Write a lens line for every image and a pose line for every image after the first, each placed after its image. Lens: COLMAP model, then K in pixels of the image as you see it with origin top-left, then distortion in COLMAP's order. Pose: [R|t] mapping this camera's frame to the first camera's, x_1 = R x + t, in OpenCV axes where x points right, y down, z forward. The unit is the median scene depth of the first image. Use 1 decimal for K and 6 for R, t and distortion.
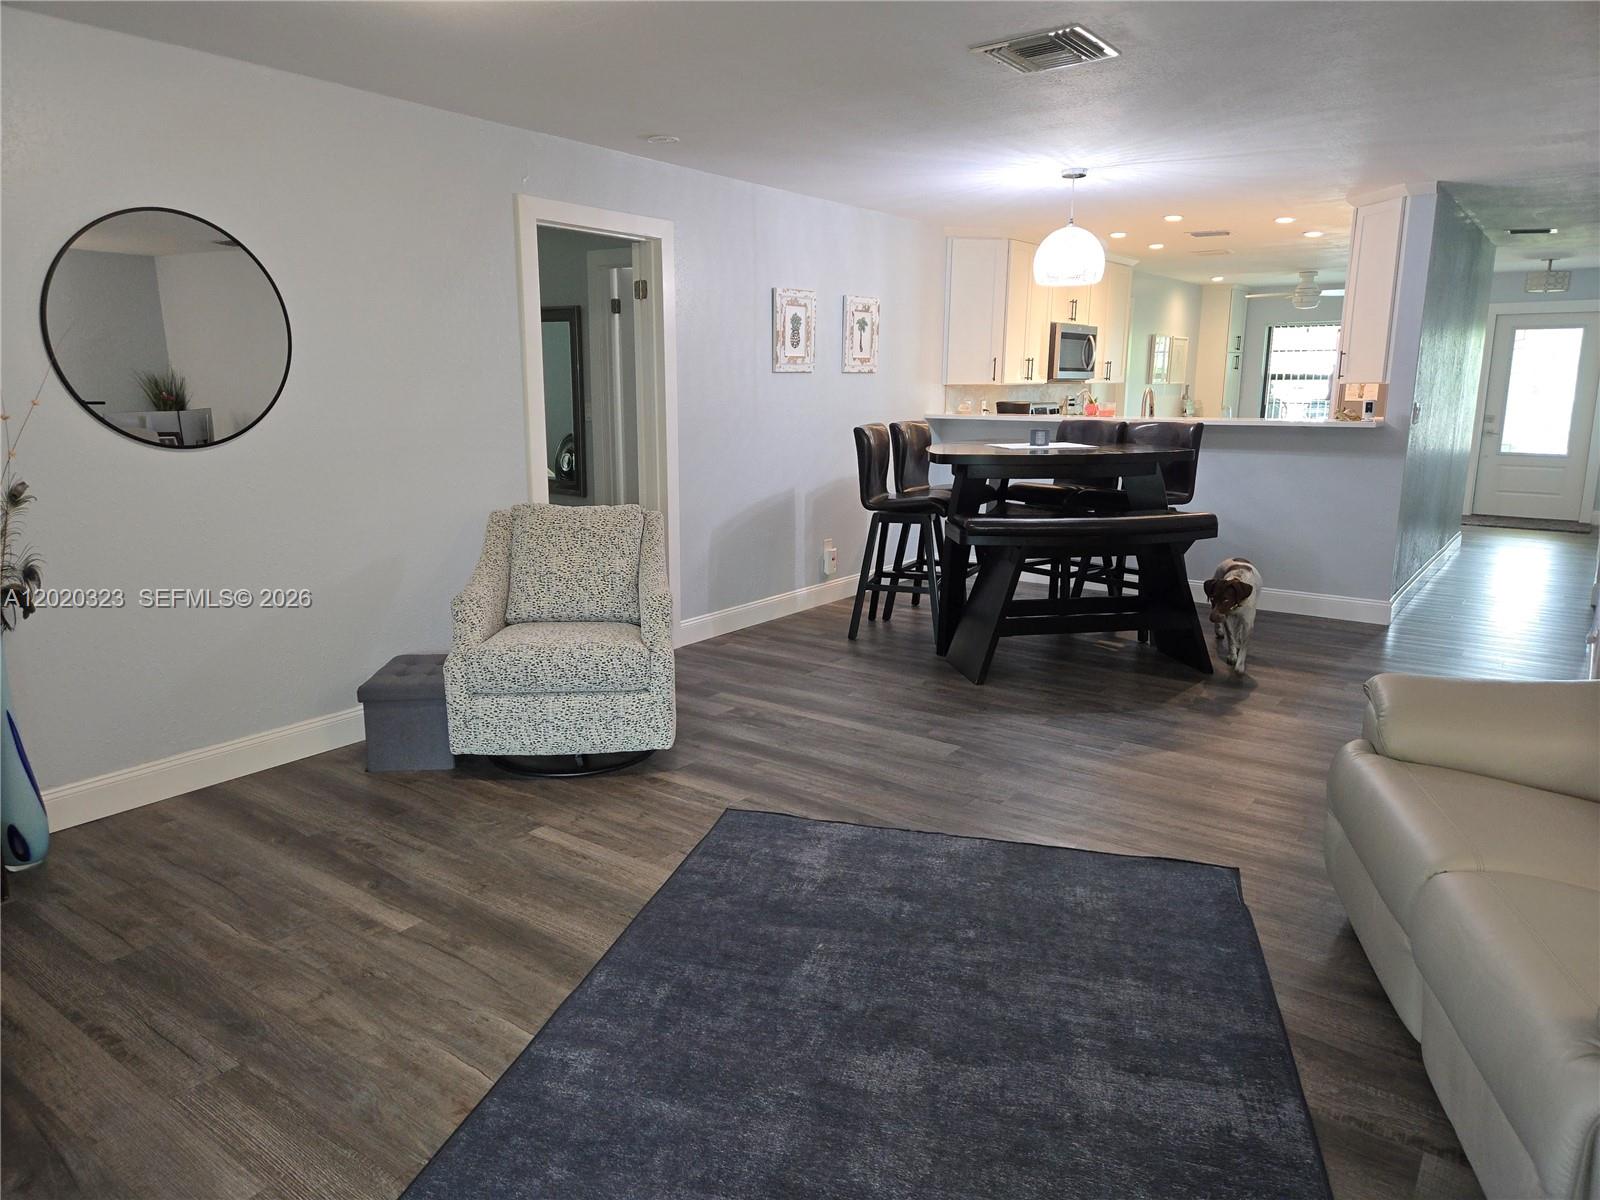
lens RADIAL K [[1074.1, 0, 786.6], [0, 1074.1, 590.2], [0, 0, 1]] dist [0.078894, -0.071090]
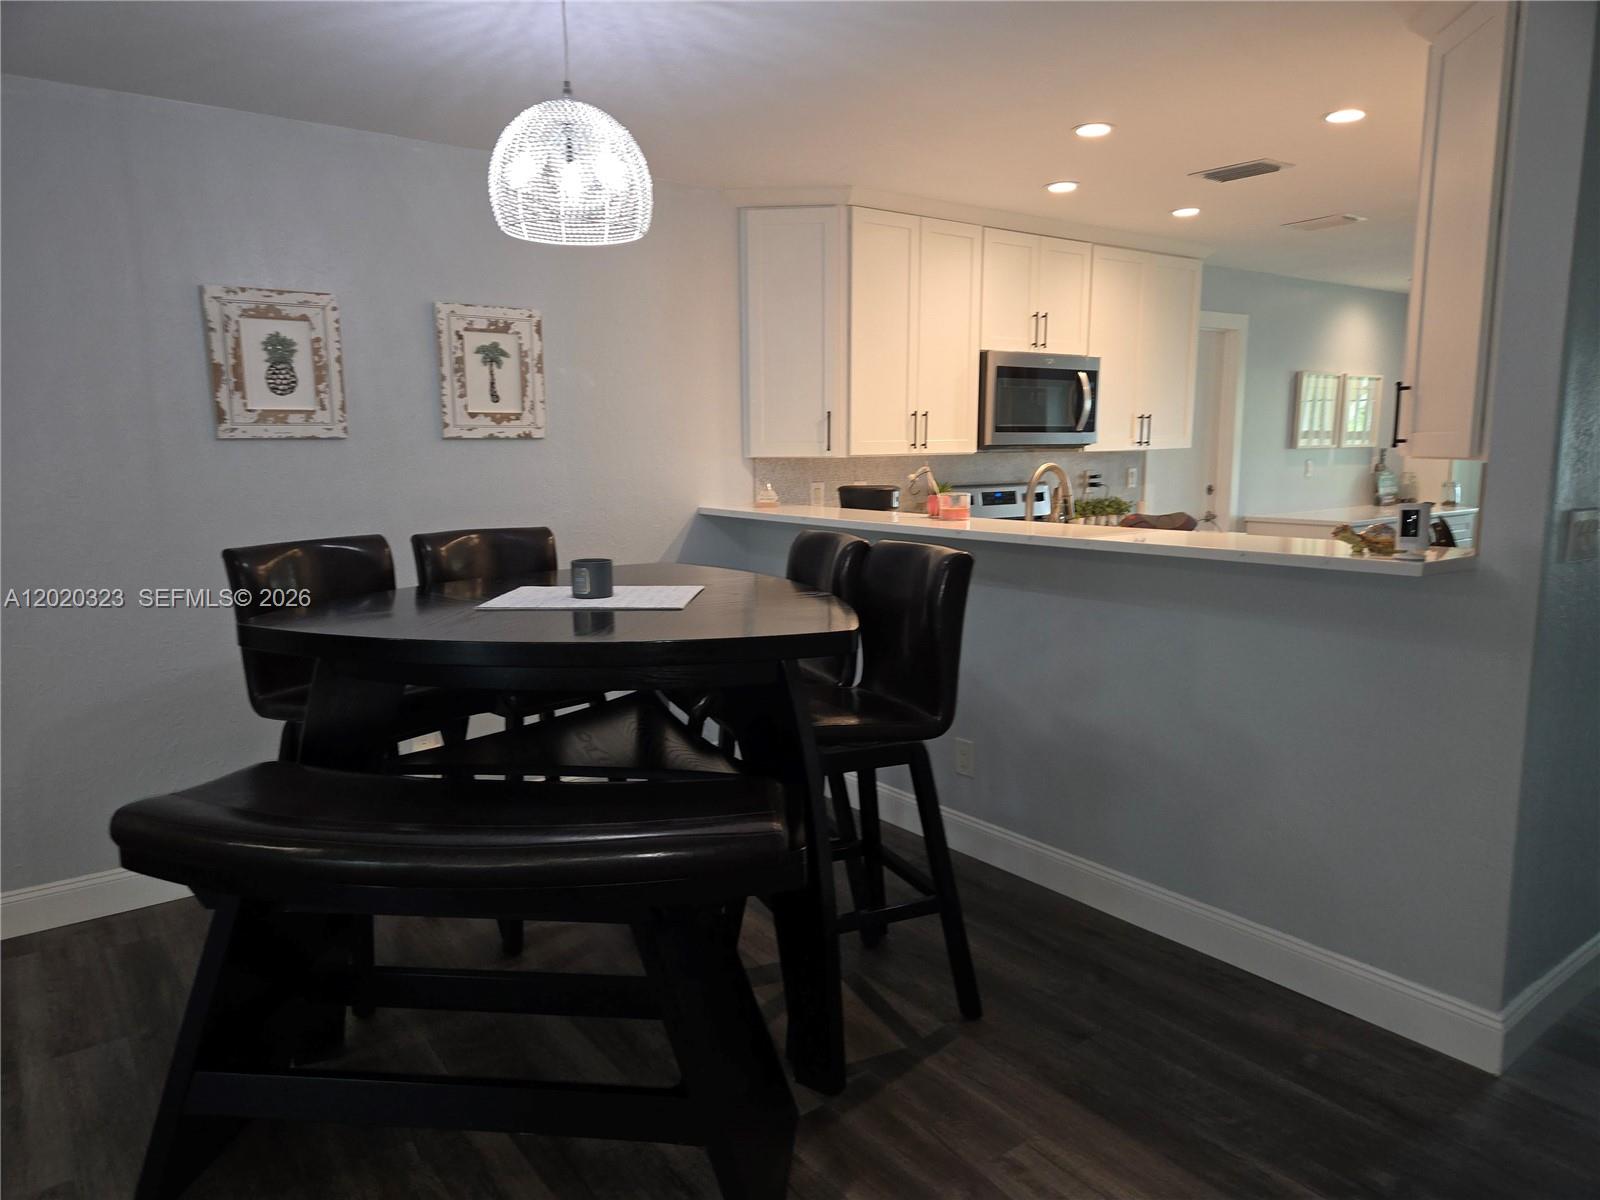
lens RADIAL K [[1074.1, 0, 786.6], [0, 1074.1, 590.2], [0, 0, 1]] dist [0.078894, -0.071090]
pose [[0.957255, 0.035428, -0.287067, 0.716591], [-0.049889, 0.997819, -0.043215, -0.198210], [0.284910, 0.055689, 0.956935, 0.948079]]
